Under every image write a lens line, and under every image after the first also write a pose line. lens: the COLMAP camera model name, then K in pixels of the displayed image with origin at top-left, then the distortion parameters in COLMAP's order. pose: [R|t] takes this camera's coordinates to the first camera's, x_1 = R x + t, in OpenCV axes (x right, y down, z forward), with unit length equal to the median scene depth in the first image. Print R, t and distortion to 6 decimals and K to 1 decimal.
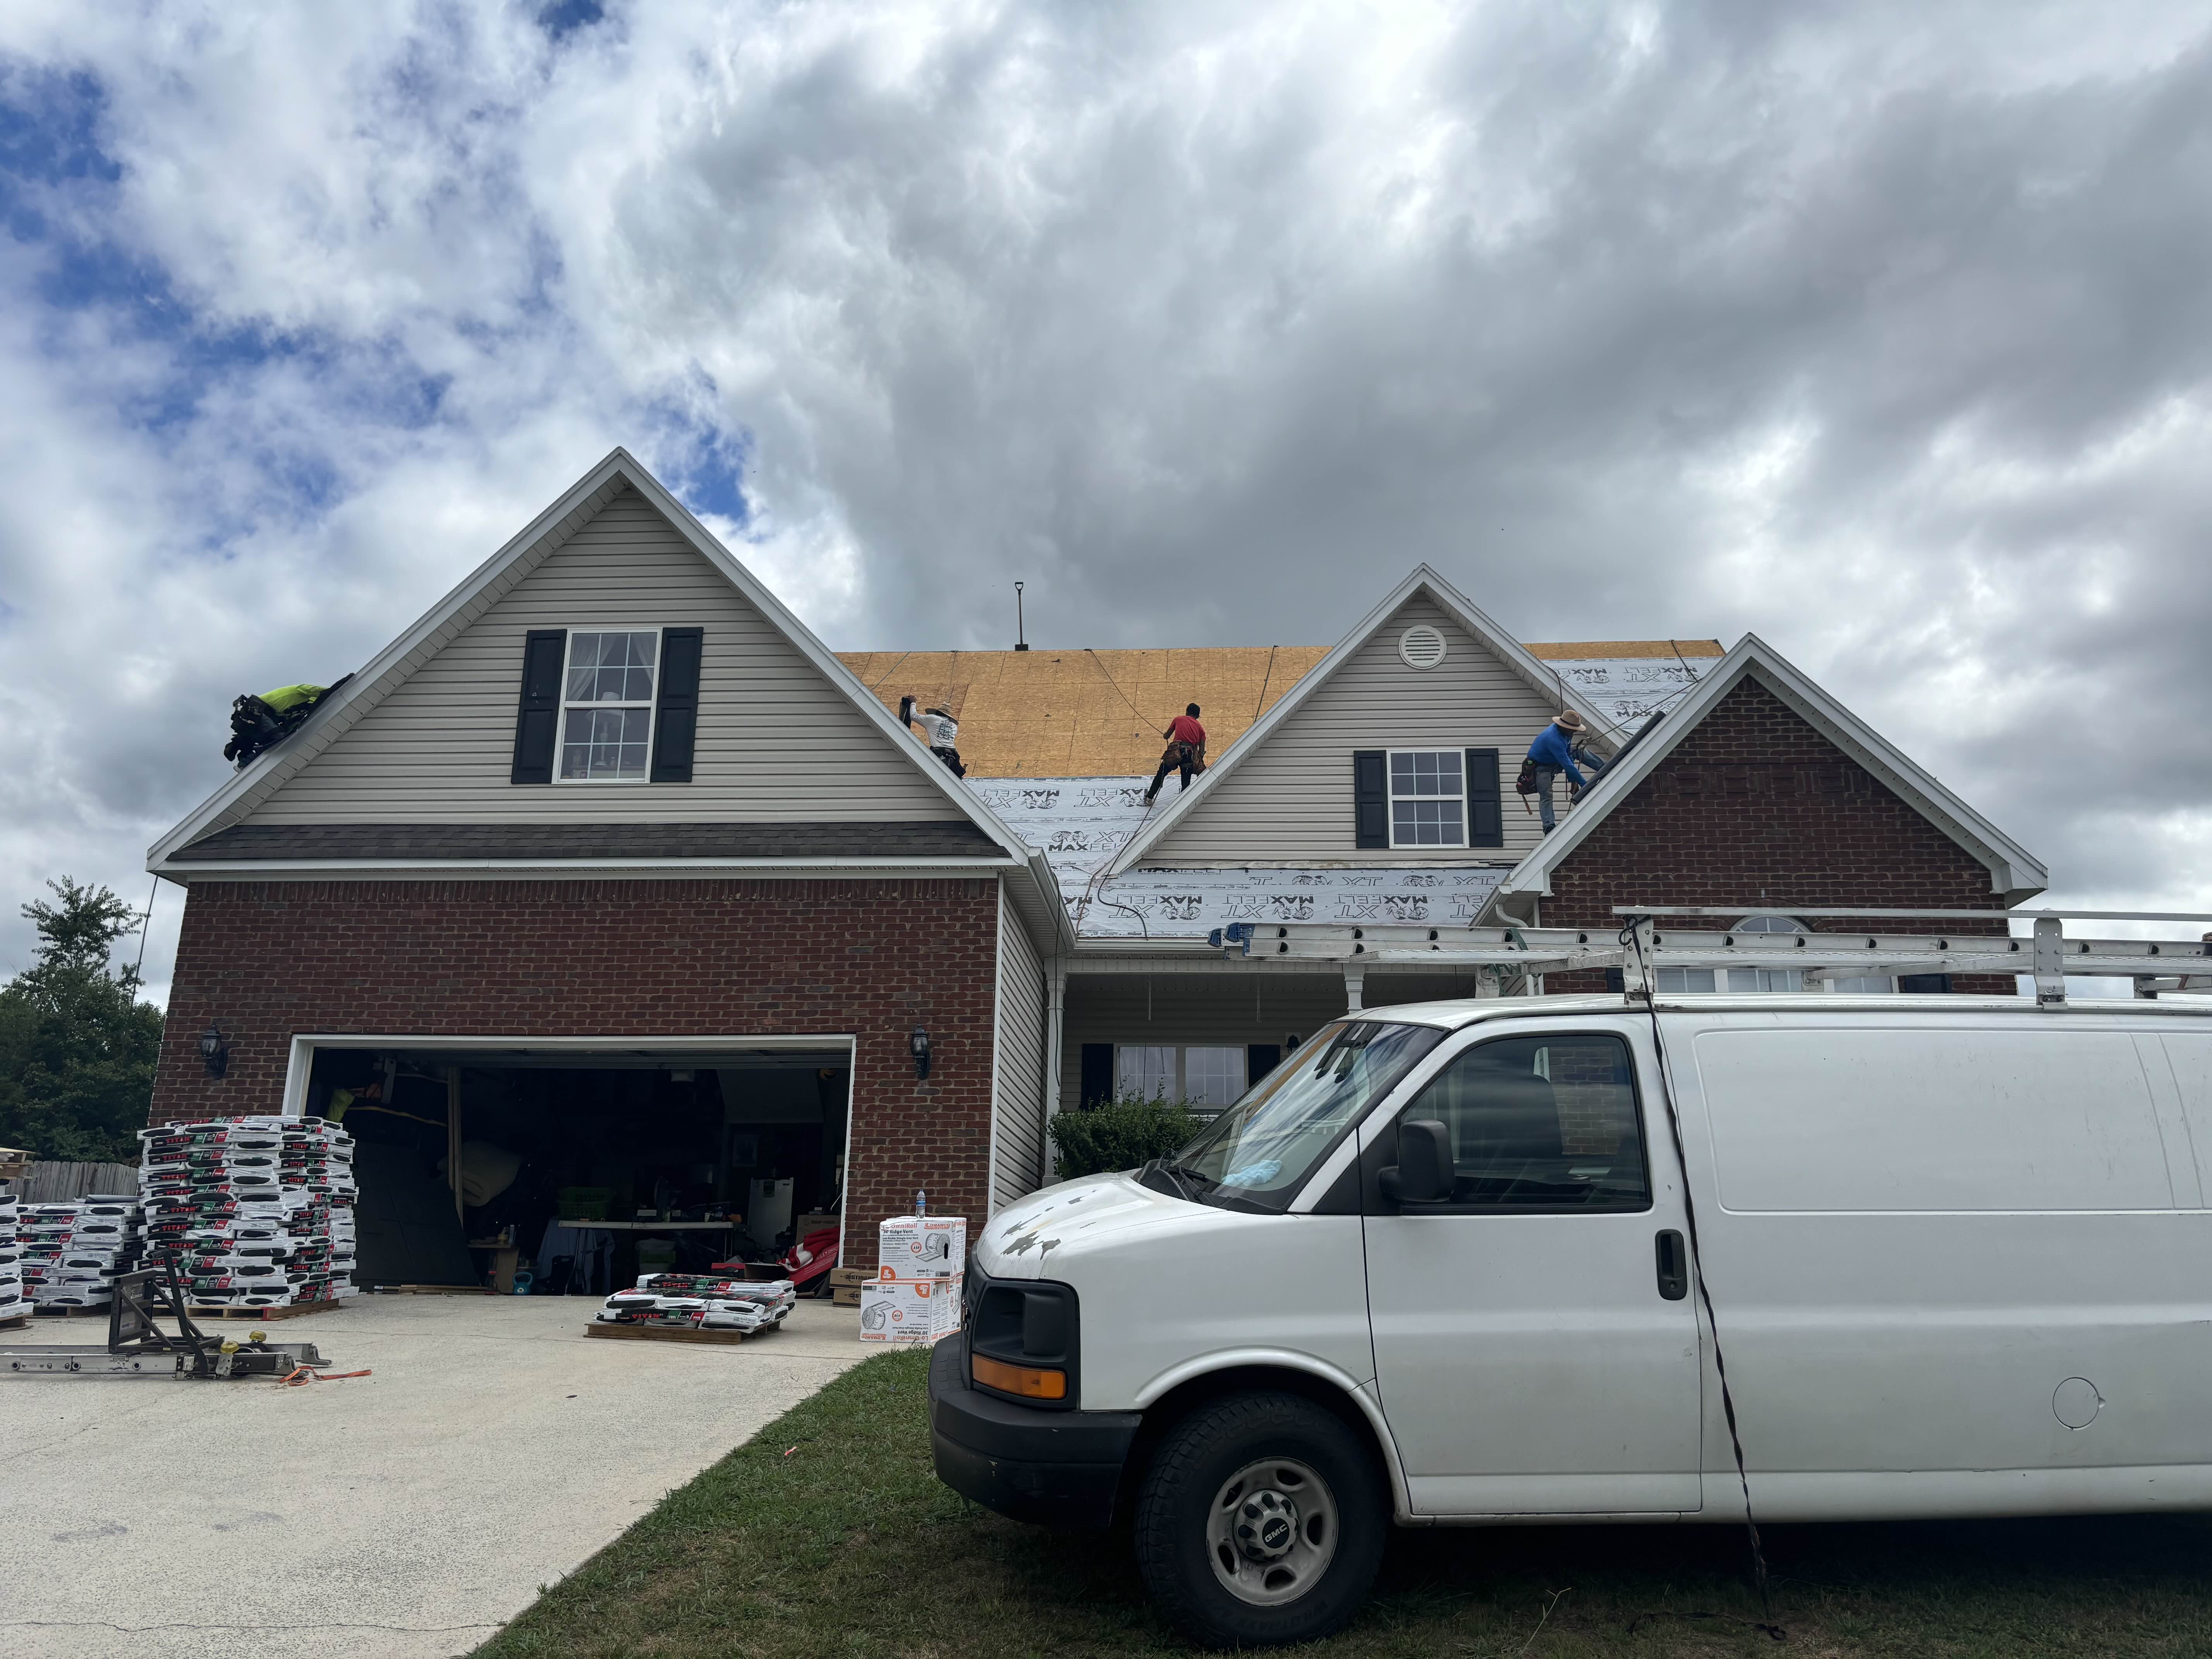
lens RADIAL K [[1650.6, 0, 1103.6], [0, 1650.6, 849.2], [0, 0, 1]] dist [0.023304, -0.001078]
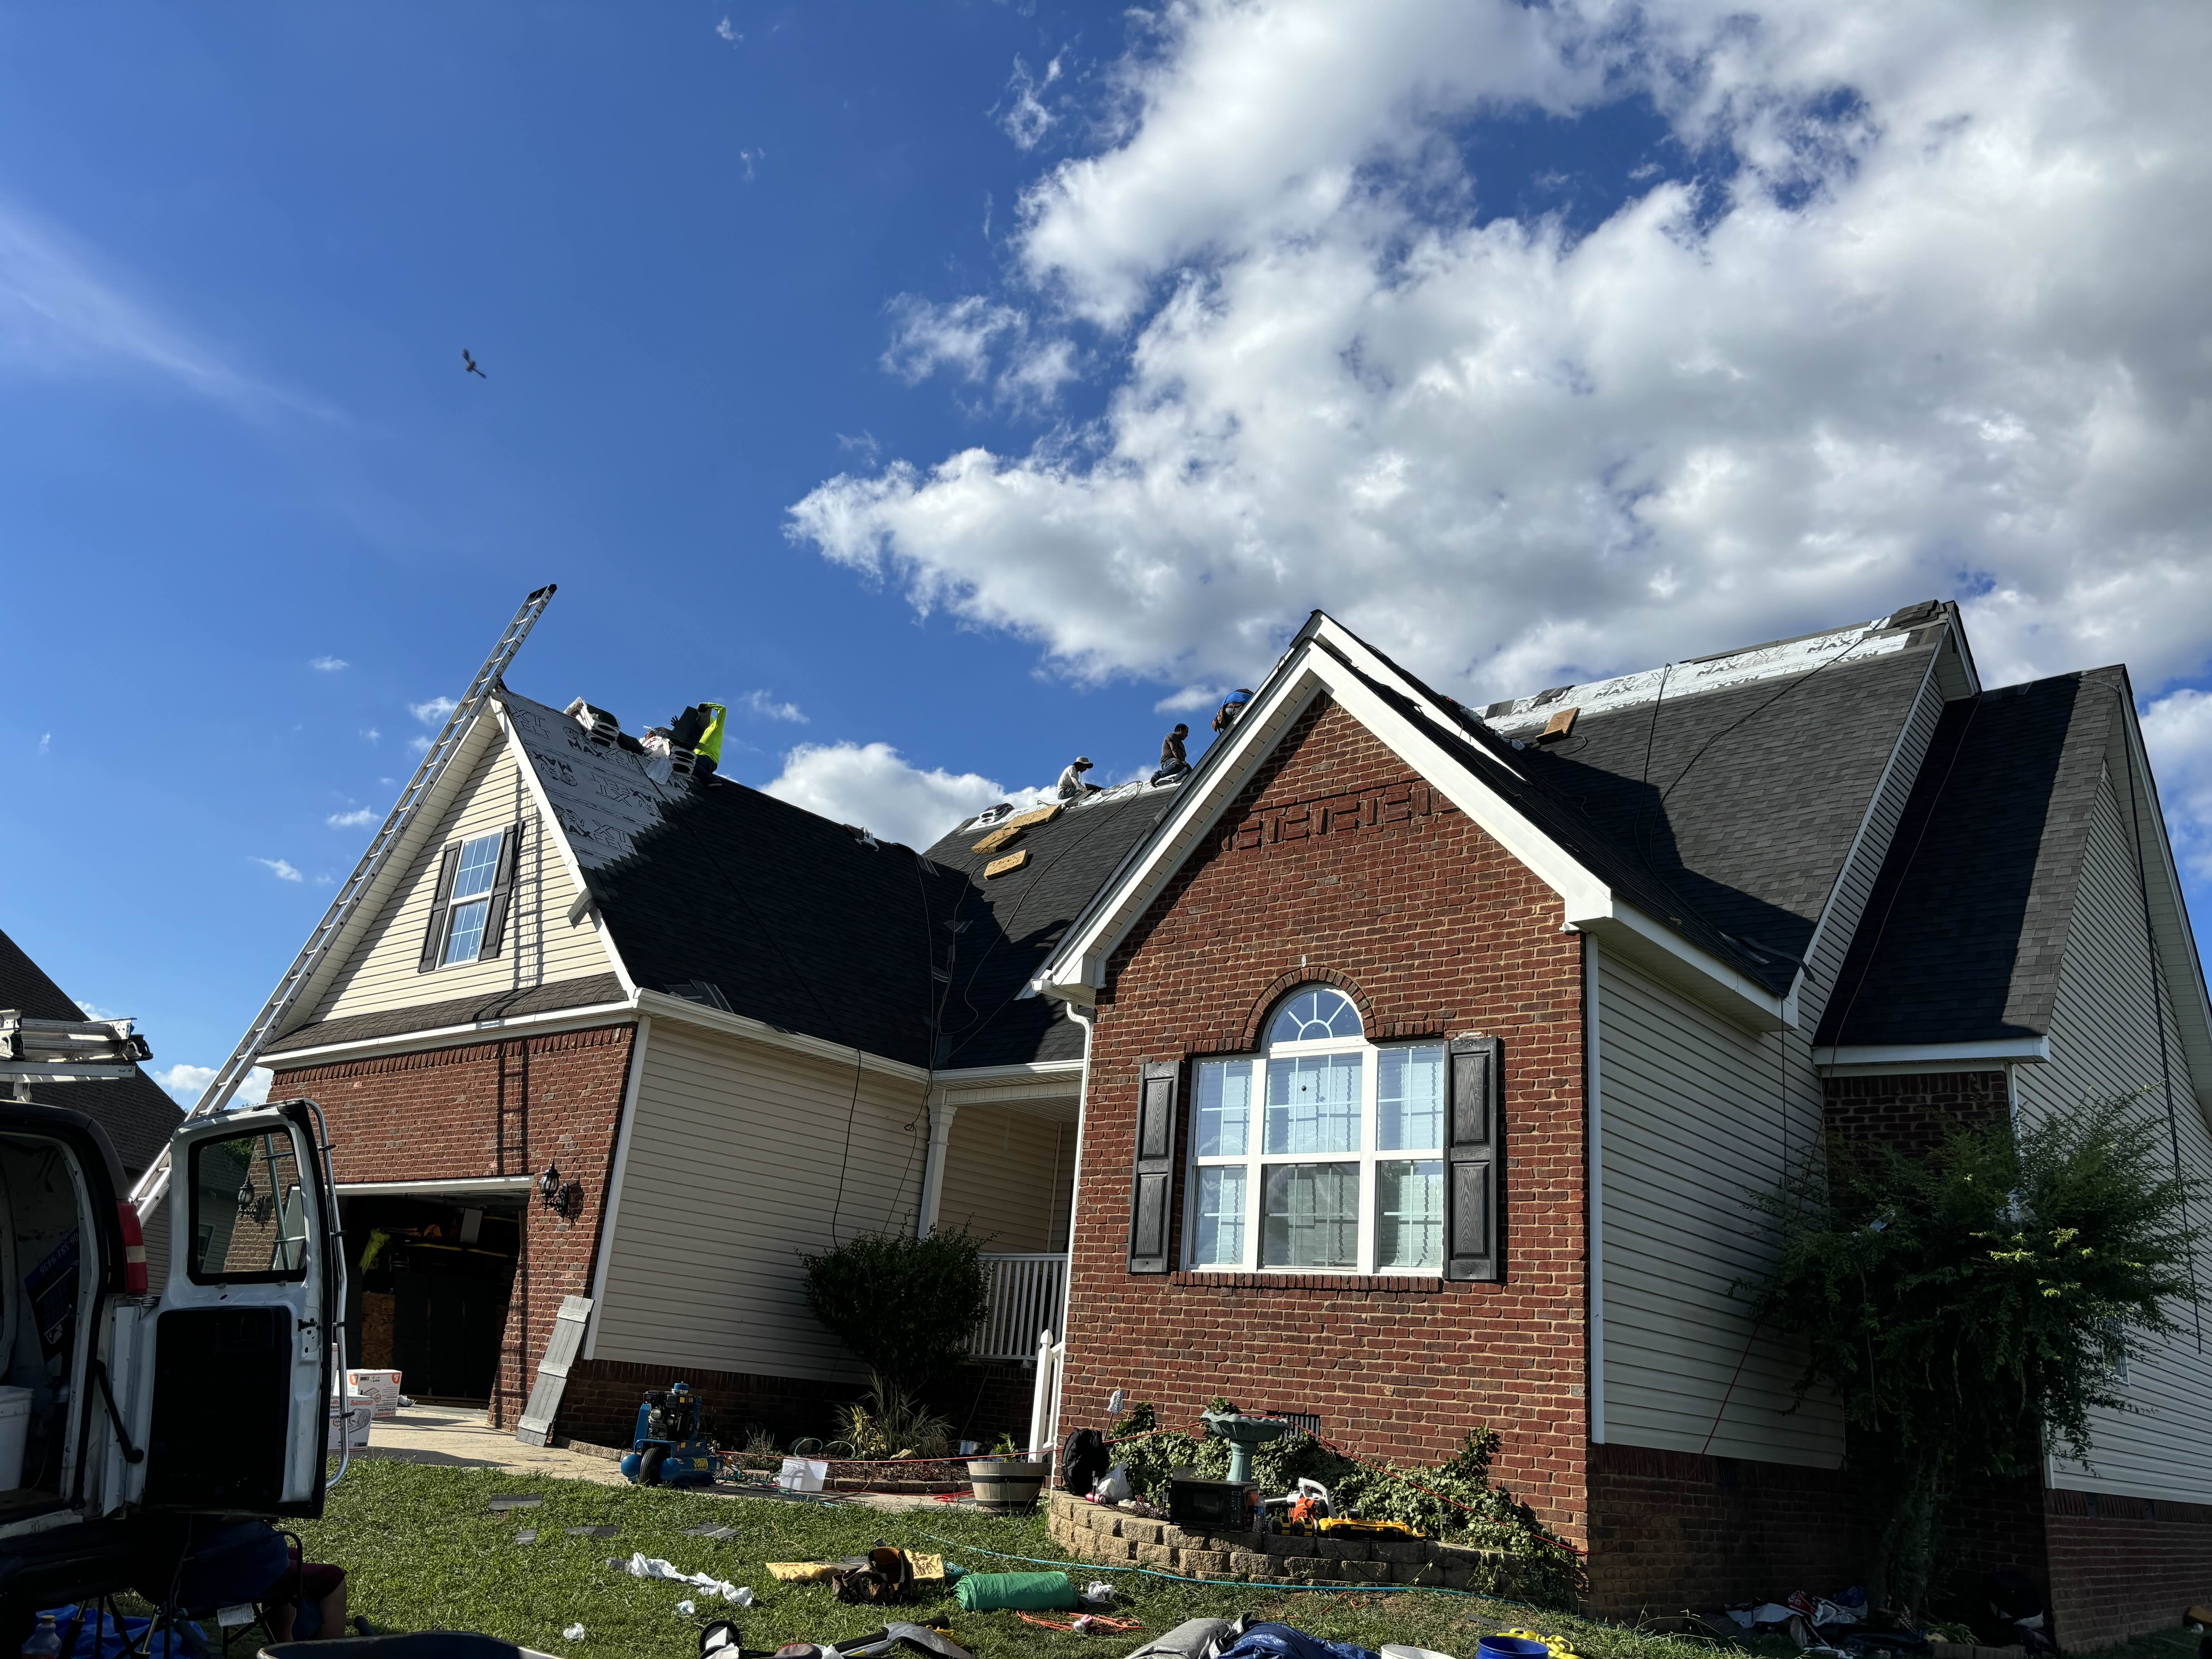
lens RADIAL K [[1650.6, 0, 1103.6], [0, 1650.6, 849.2], [0, 0, 1]] dist [0.023304, -0.001078]
pose [[0.822213, -0.133441, -0.553317, 0.755183], [0.081734, 0.989735, -0.117236, 0.057930], [0.563281, 0.051168, 0.824679, 0.291360]]
